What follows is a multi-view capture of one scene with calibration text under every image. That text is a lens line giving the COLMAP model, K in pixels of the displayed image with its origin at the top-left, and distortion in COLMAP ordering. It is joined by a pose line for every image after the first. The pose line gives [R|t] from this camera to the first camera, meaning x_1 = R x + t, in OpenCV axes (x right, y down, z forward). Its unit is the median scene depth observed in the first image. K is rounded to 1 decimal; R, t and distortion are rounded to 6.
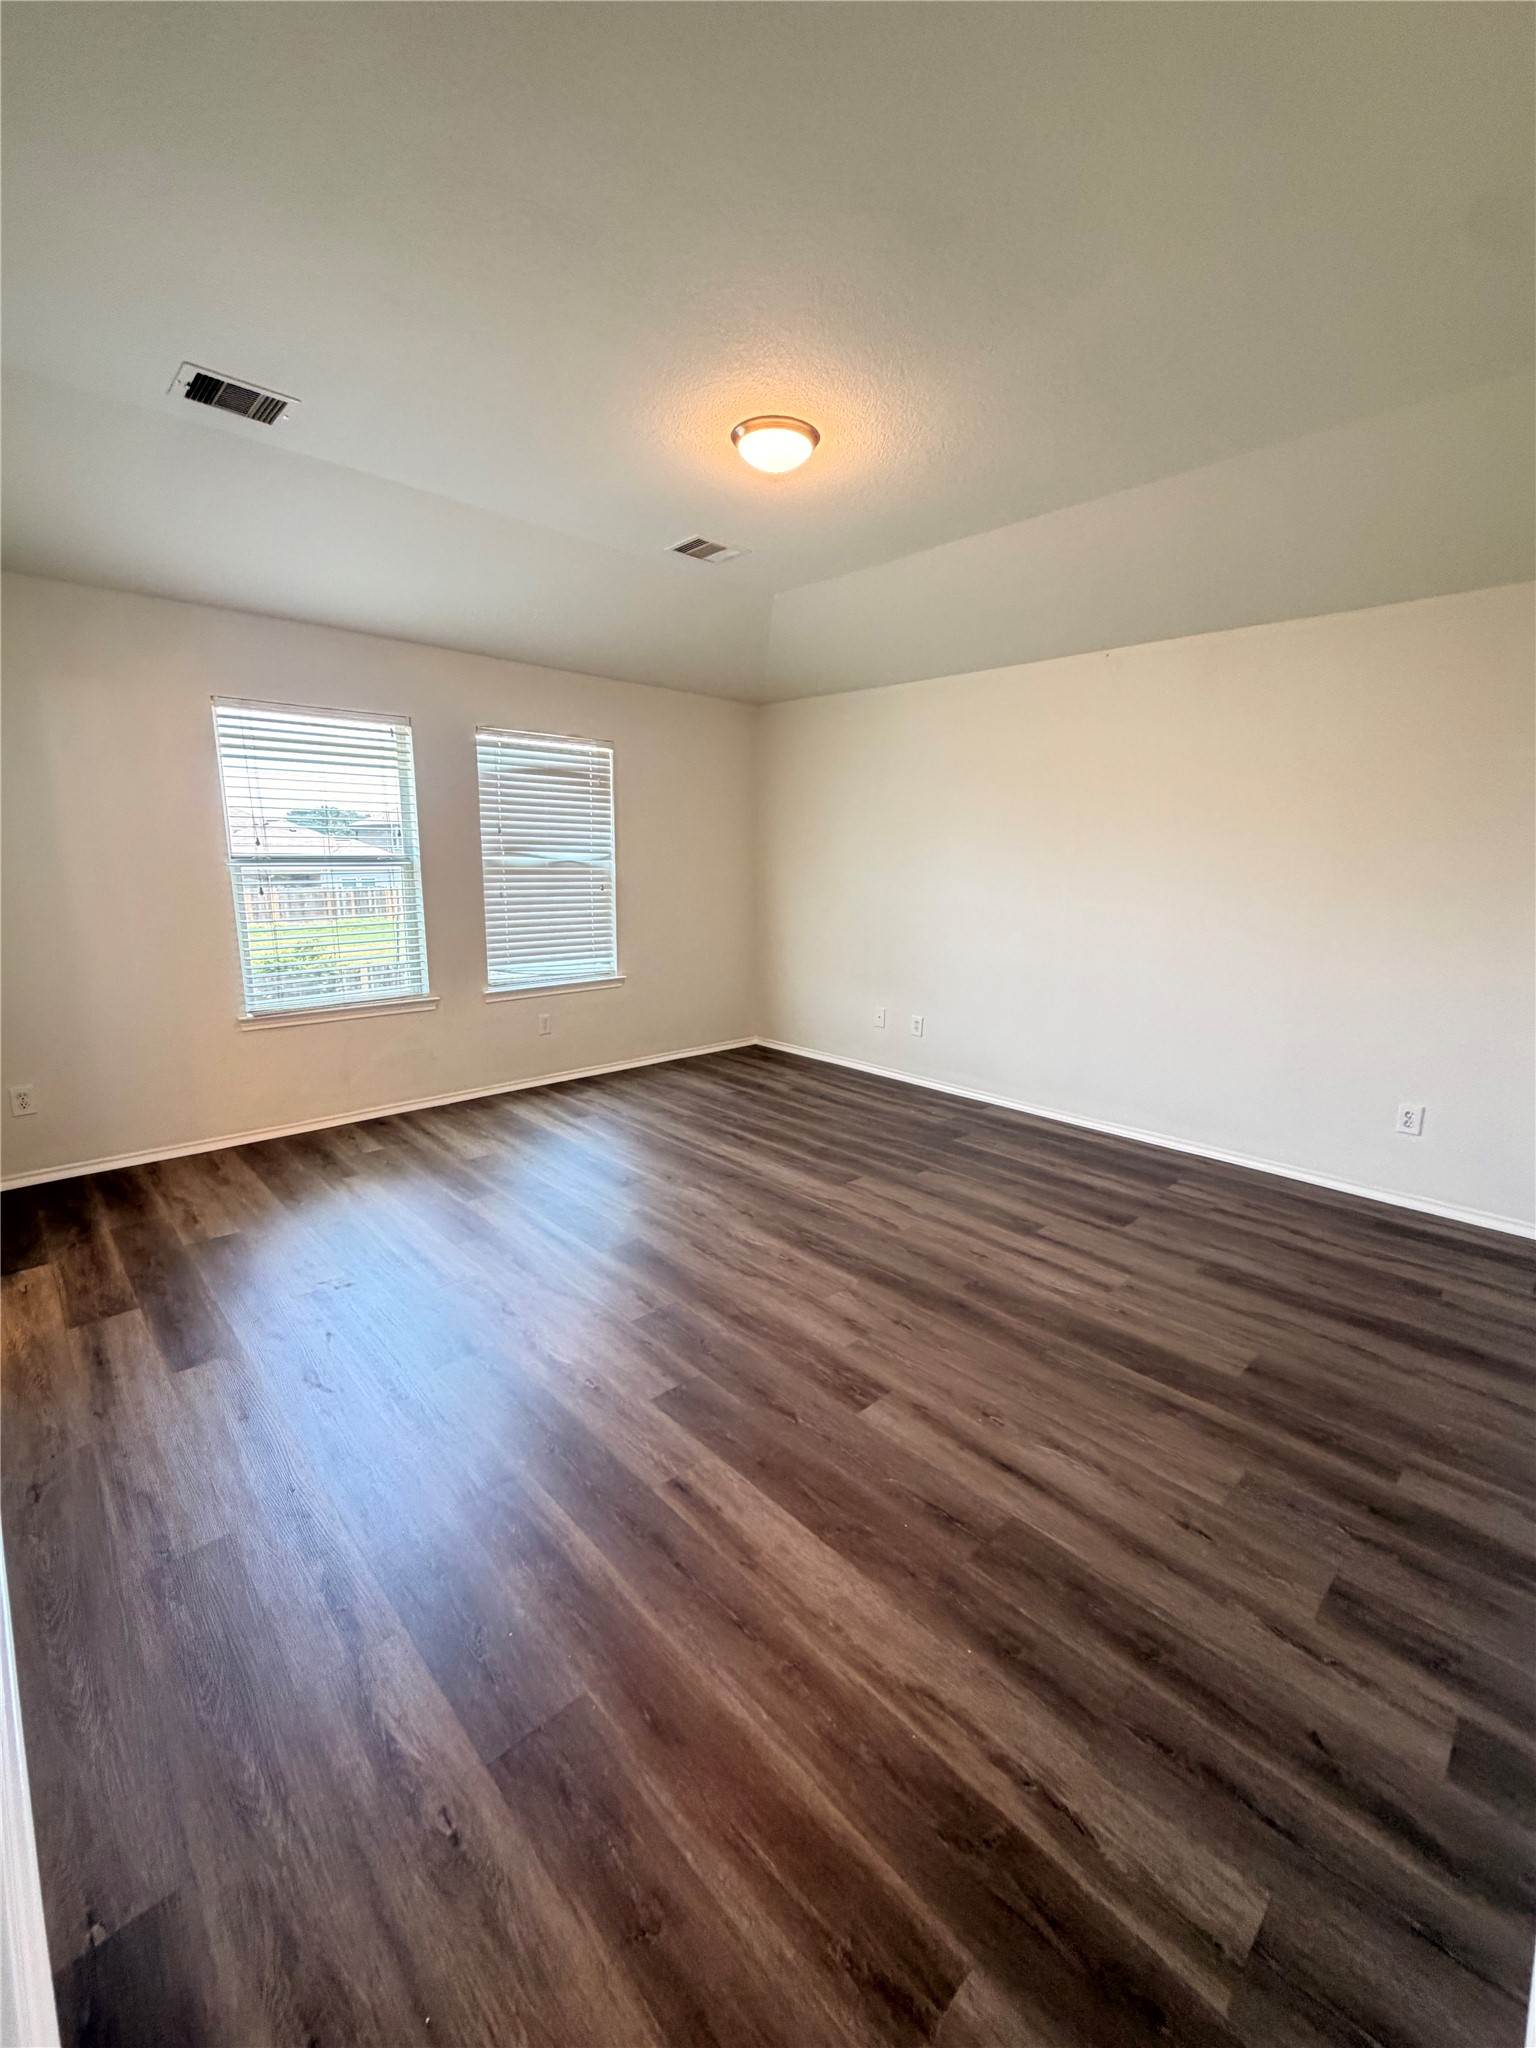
lens RADIAL K [[839.7, 0, 753.4], [0, 839.7, 1029.9], [0, 0, 1]] dist [-0.002101, -0.000352]
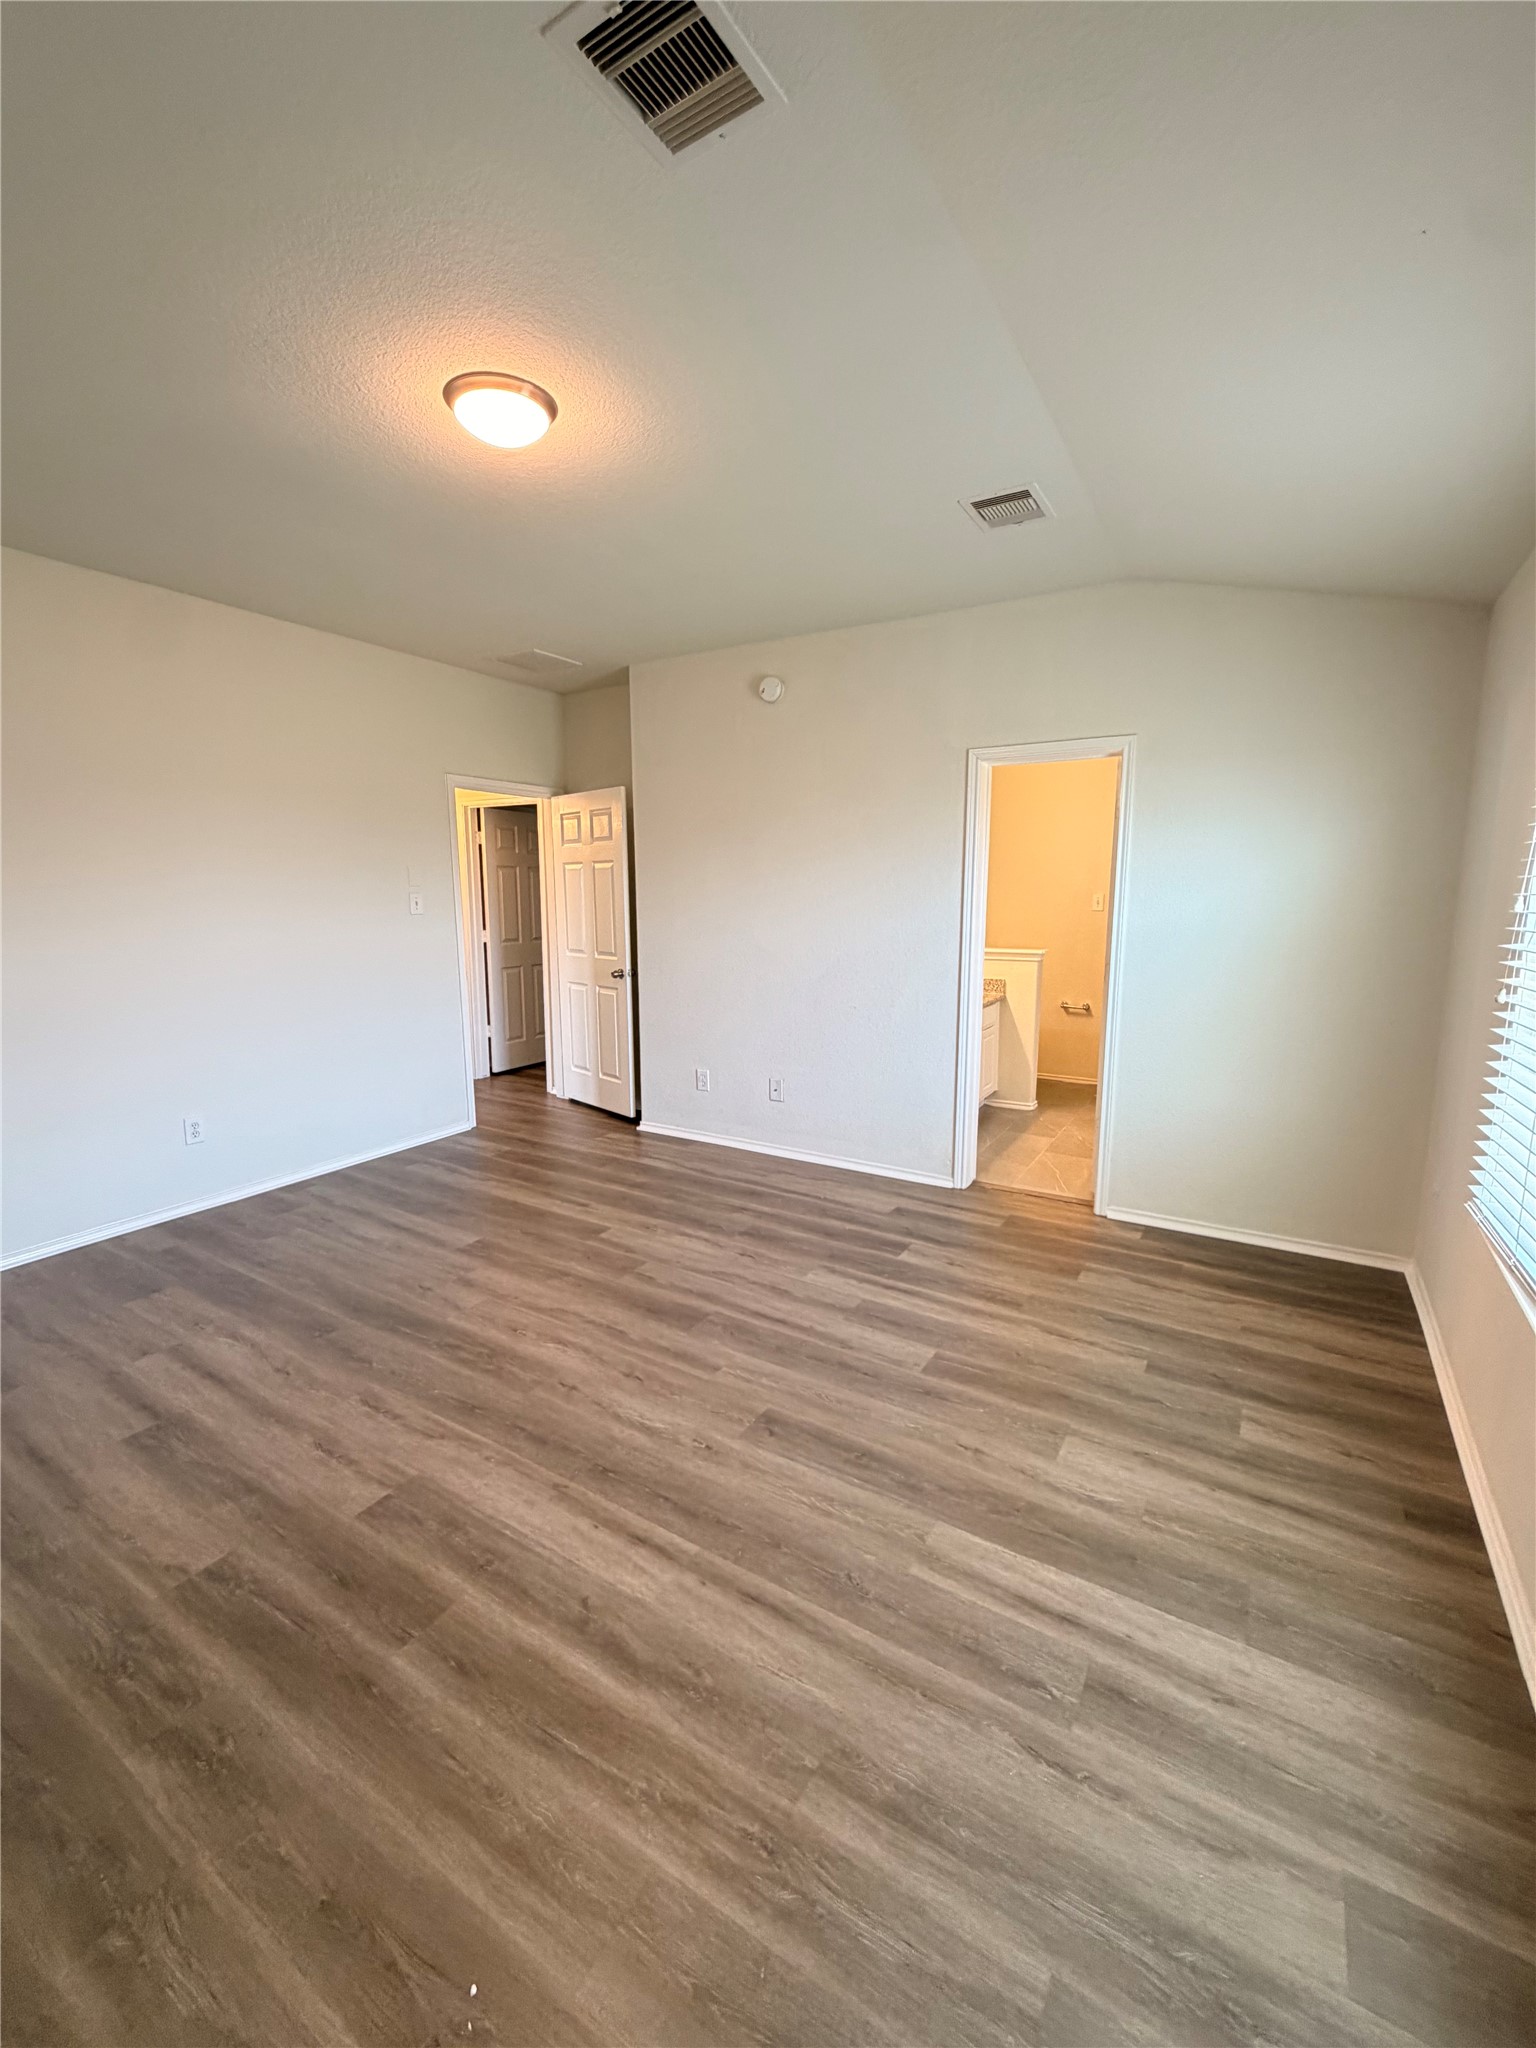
lens RADIAL K [[839.7, 0, 760.8], [0, 839.7, 1013.0], [0, 0, 1]] dist [-0.002101, -0.000352]
pose [[-0.962900, 0.025221, -0.268677, 0.022251], [-0.070329, 0.937764, 0.340078, -0.413596], [0.260533, 0.346357, -0.901199, 1.847646]]
